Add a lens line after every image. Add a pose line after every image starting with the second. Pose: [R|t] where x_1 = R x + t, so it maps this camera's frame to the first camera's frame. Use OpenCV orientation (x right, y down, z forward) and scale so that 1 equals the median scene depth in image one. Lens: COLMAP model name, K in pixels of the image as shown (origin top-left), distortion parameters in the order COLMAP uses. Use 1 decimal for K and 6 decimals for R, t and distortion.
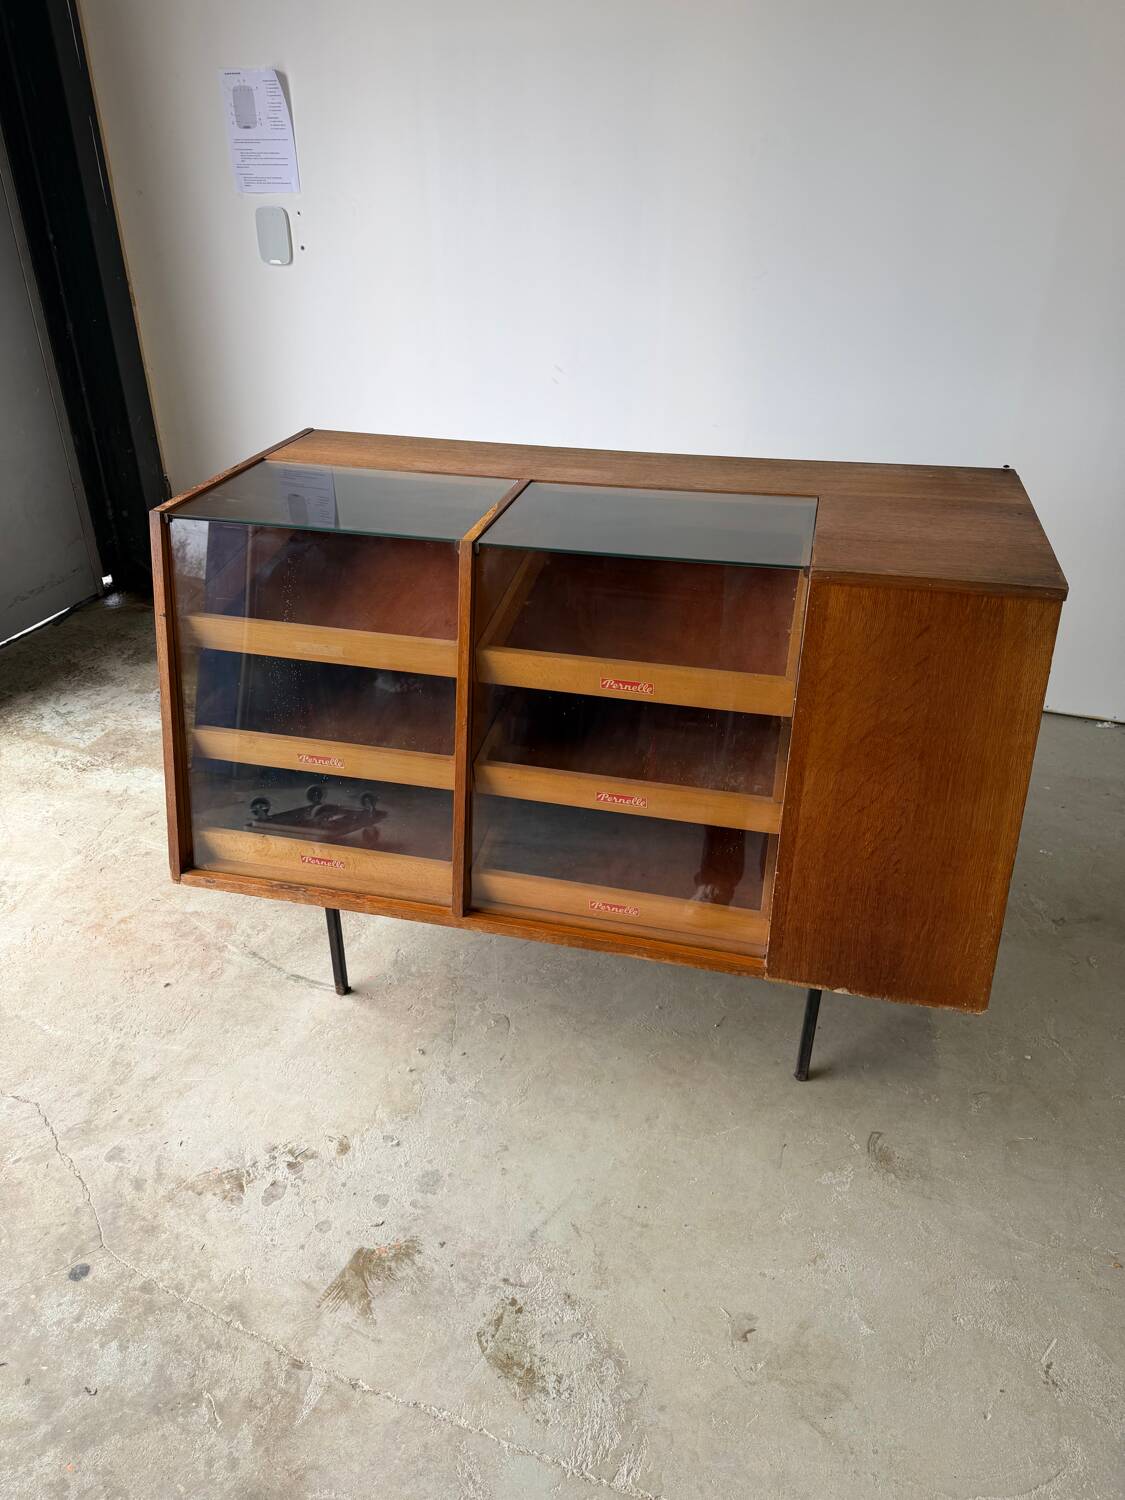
lens RADIAL K [[1053.6, 0, 557.2], [0, 1053.6, 741.9], [0, 0, 1]] dist [0.026406, -0.035720]
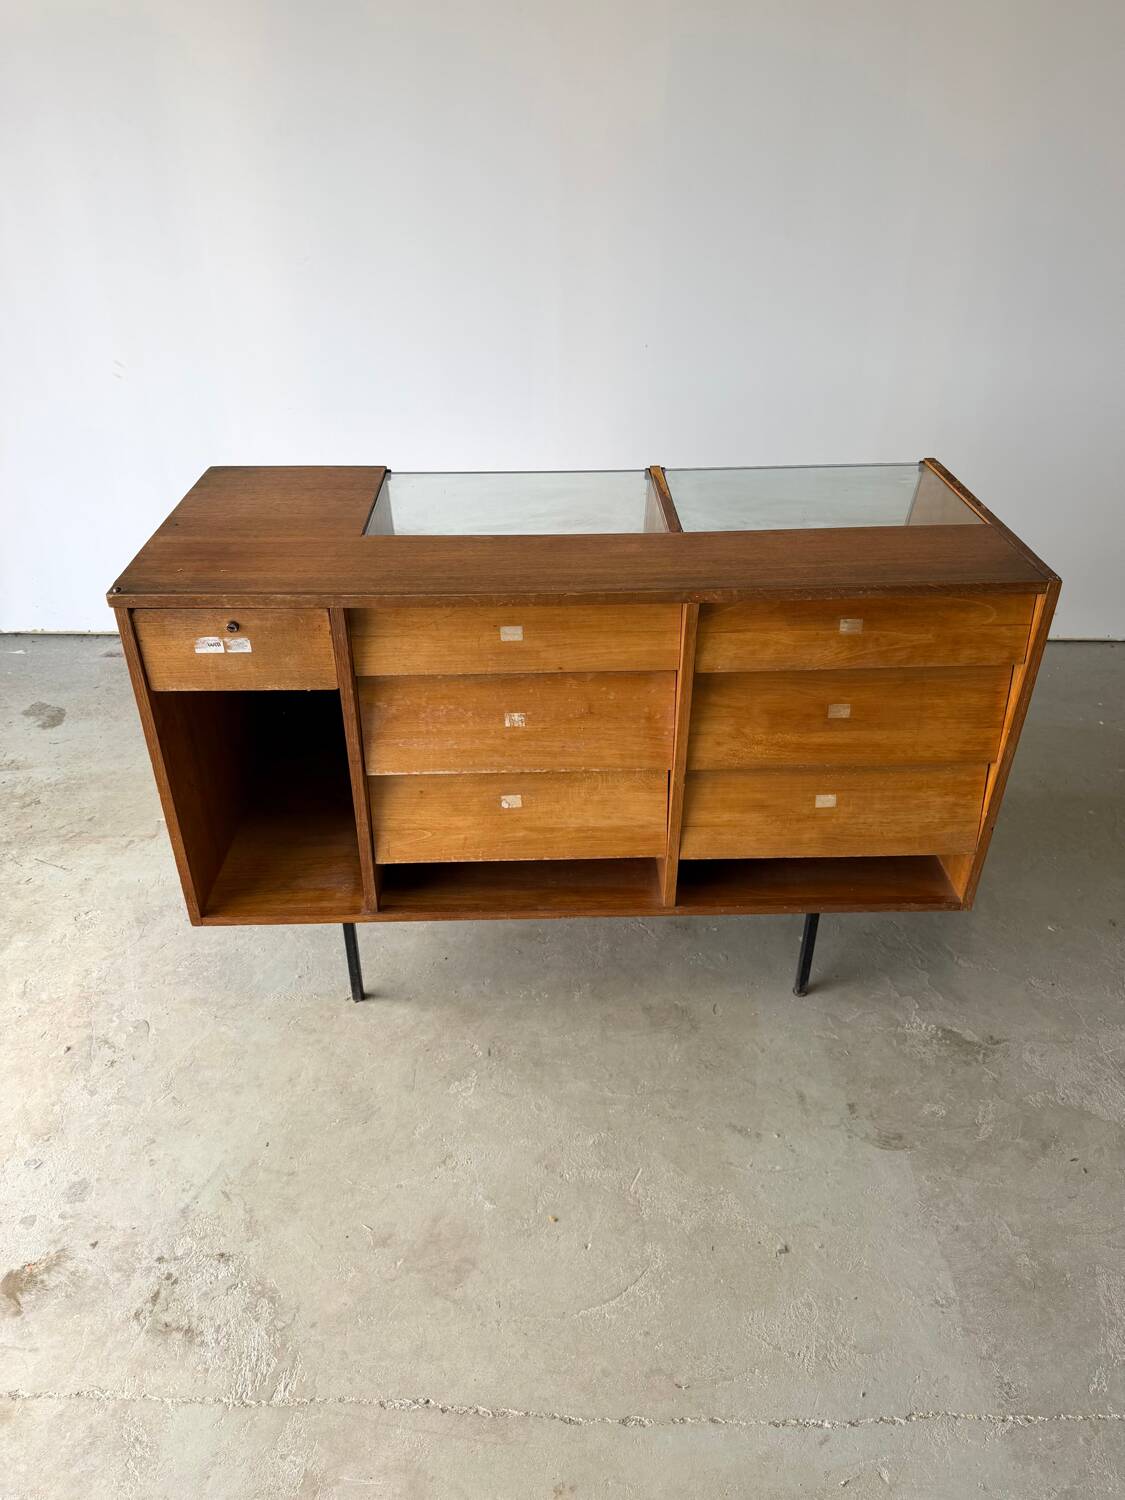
lens RADIAL K [[1058.4, 0, 561.8], [0, 1058.4, 743.9], [0, 0, 1]] dist [0.022362, -0.029492]
pose [[0.949889, -0.170694, 0.261867, 0.138245], [0.159609, 0.985155, 0.063199, -0.003990], [-0.268767, -0.018236, 0.963033, -0.122650]]
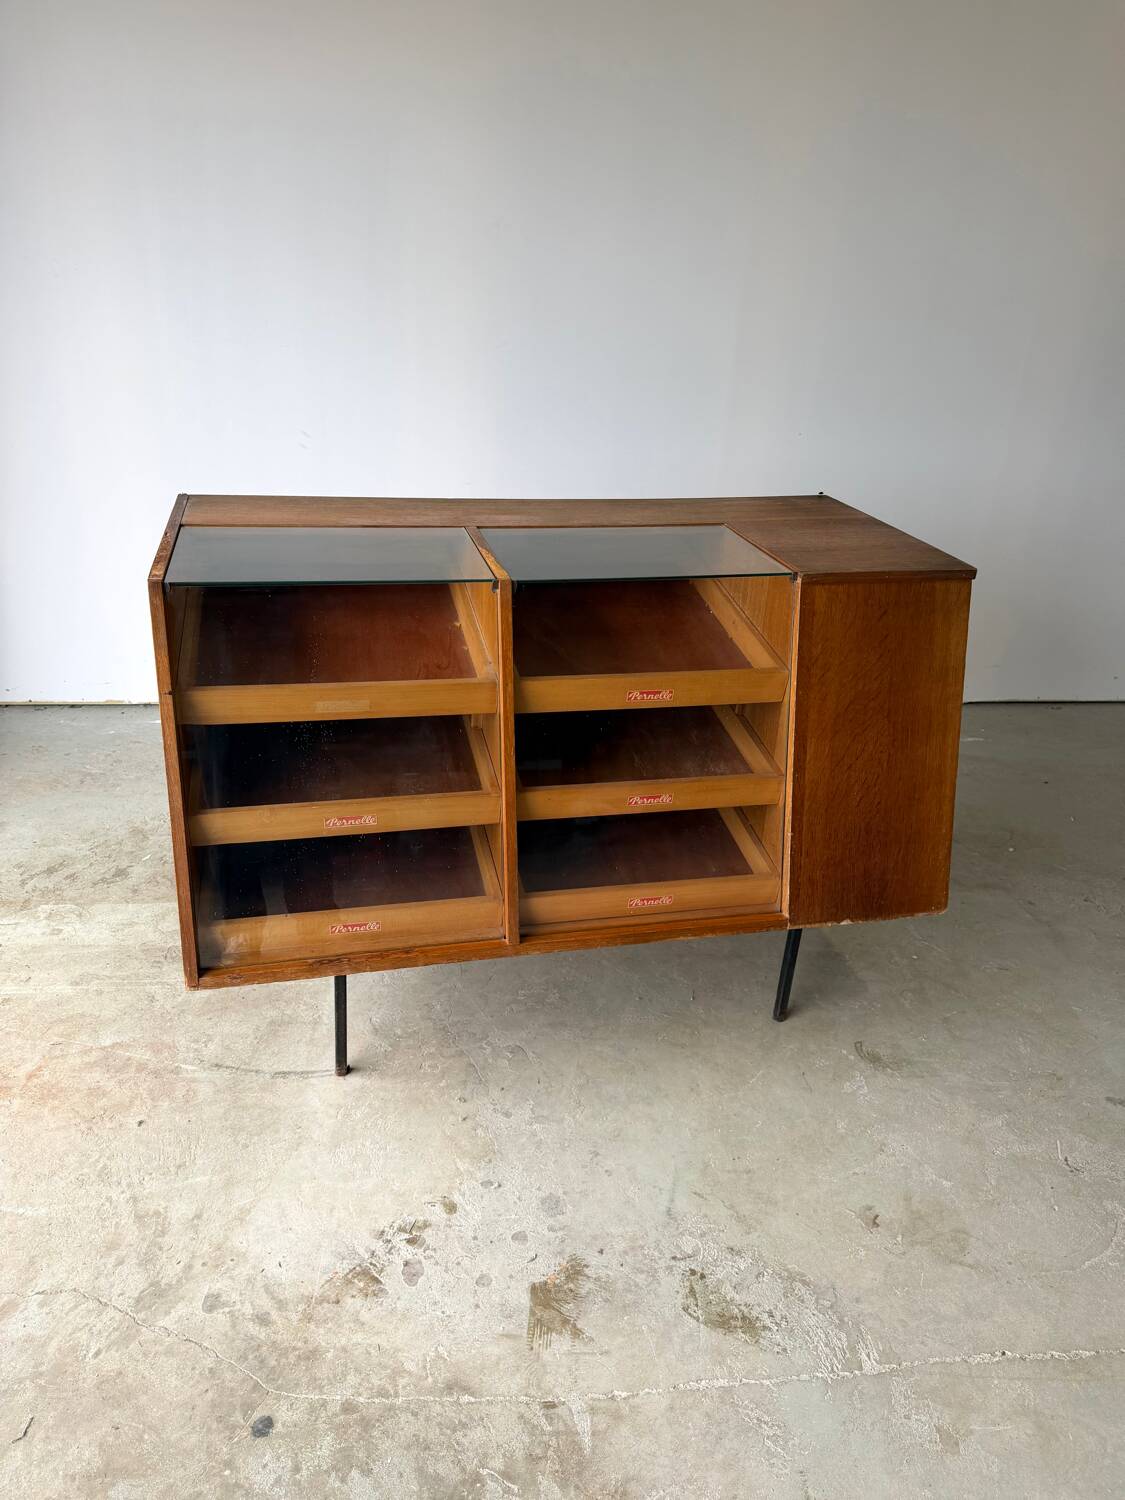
lens RADIAL K [[1058.4, 0, 561.8], [0, 1058.4, 743.9], [0, 0, 1]] dist [0.022362, -0.029492]
pose [[0.885372, -0.152210, 0.439260, -0.518306], [0.180912, 0.983208, -0.023949, 0.007286], [-0.428238, 0.100671, 0.898041, 0.038957]]
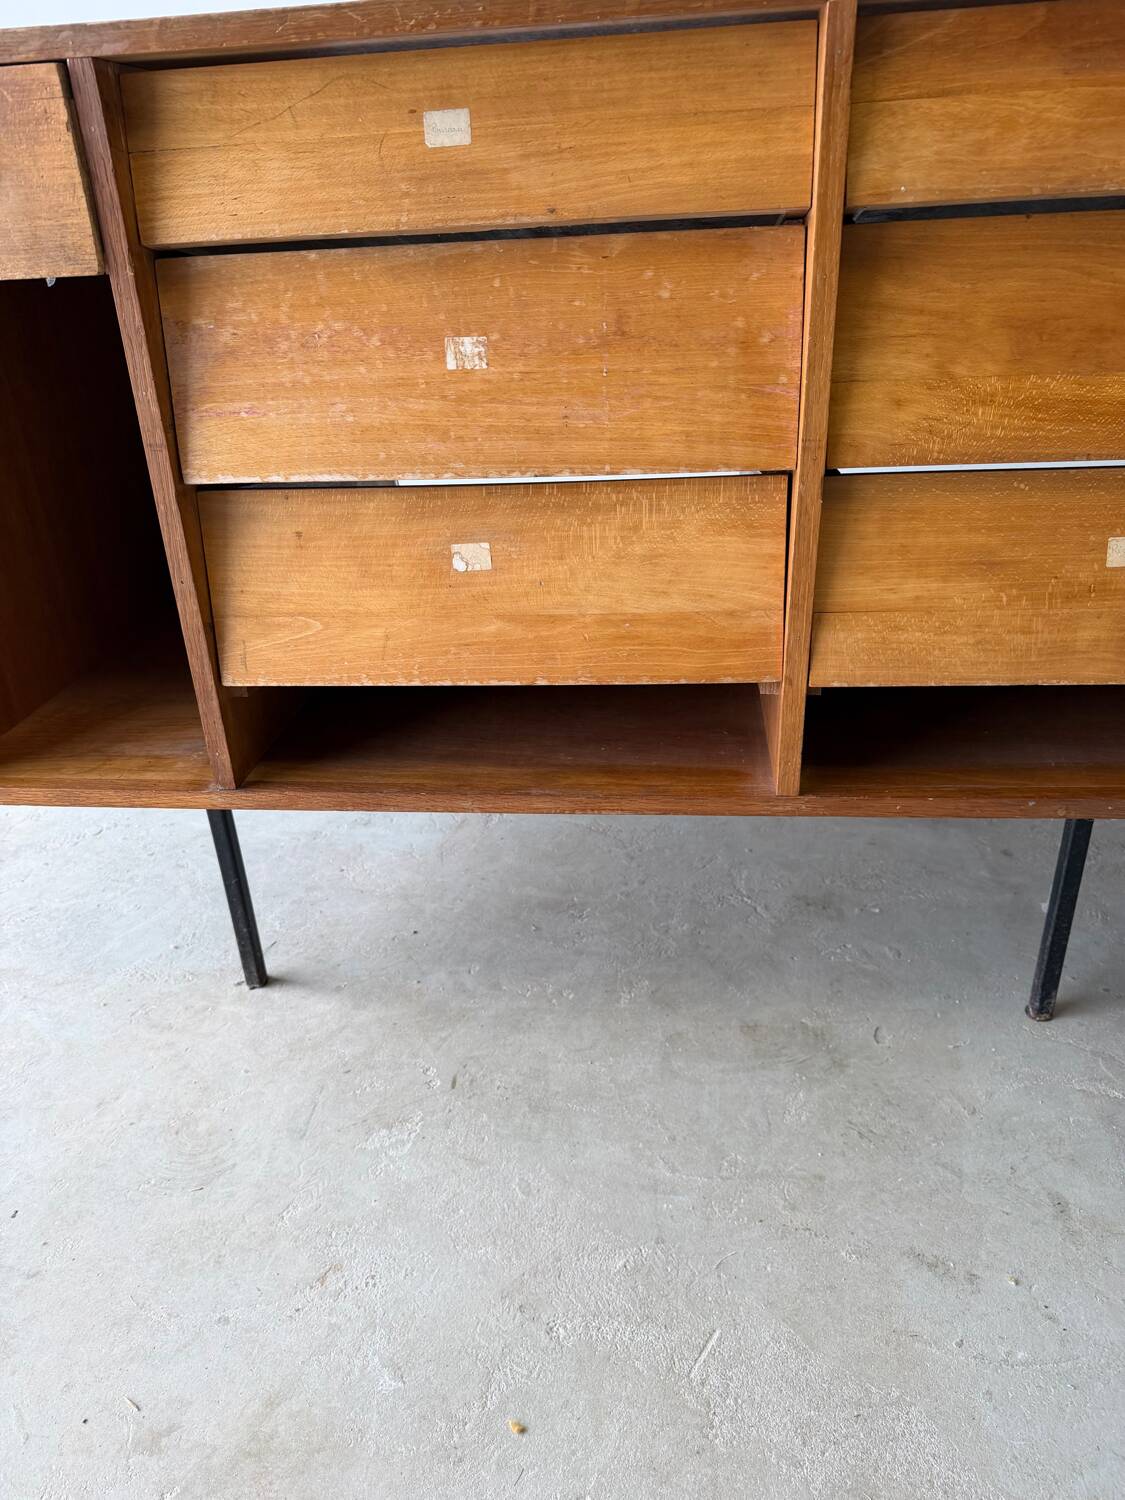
lens RADIAL K [[1061.8, 0, 552.8], [0, 1061.8, 765.5], [0, 0, 1]] dist [0.027816, -0.028559]
pose [[0.982014, -0.127887, 0.138901, 0.314853], [0.134806, 0.990000, -0.041562, 0.252607], [-0.132196, 0.059539, 0.989434, 0.389997]]
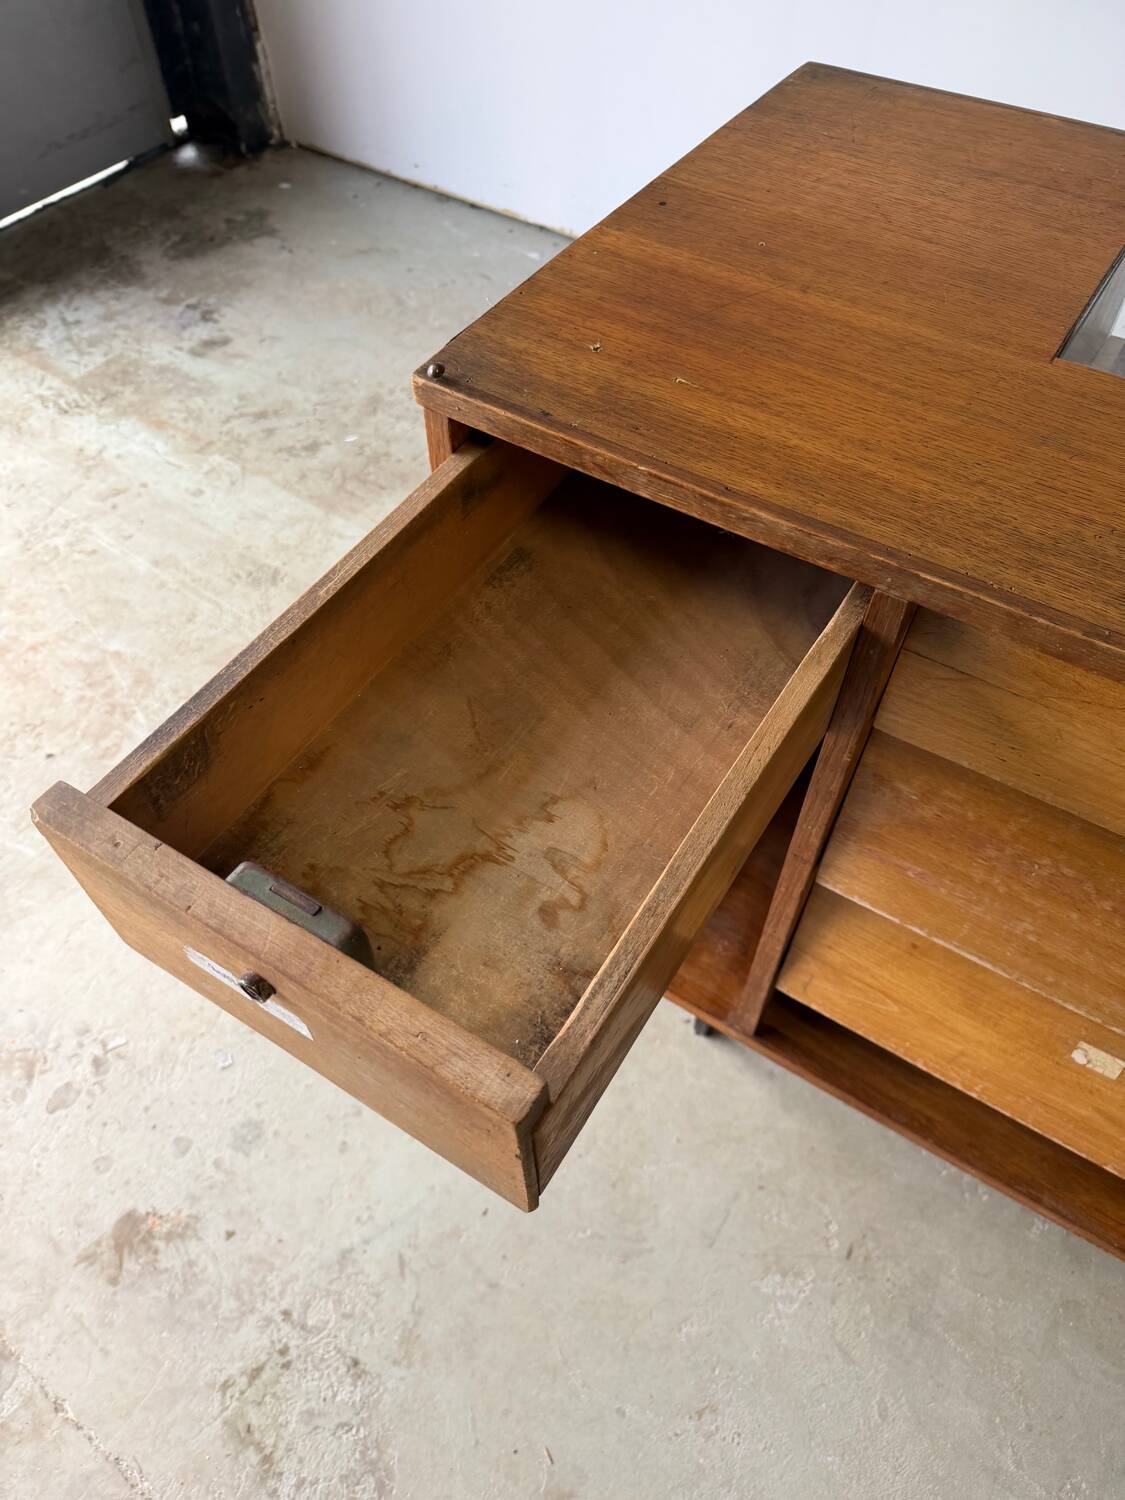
lens RADIAL K [[1073.4, 0, 556.9], [0, 1073.4, 750.2], [0, 0, 1]] dist [-0.008834, -0.002135]
pose [[0.961140, 0.209944, -0.179255, 0.182664], [-0.127225, 0.913132, 0.387302, -0.173666], [0.244996, -0.349446, 0.904359, 0.478713]]
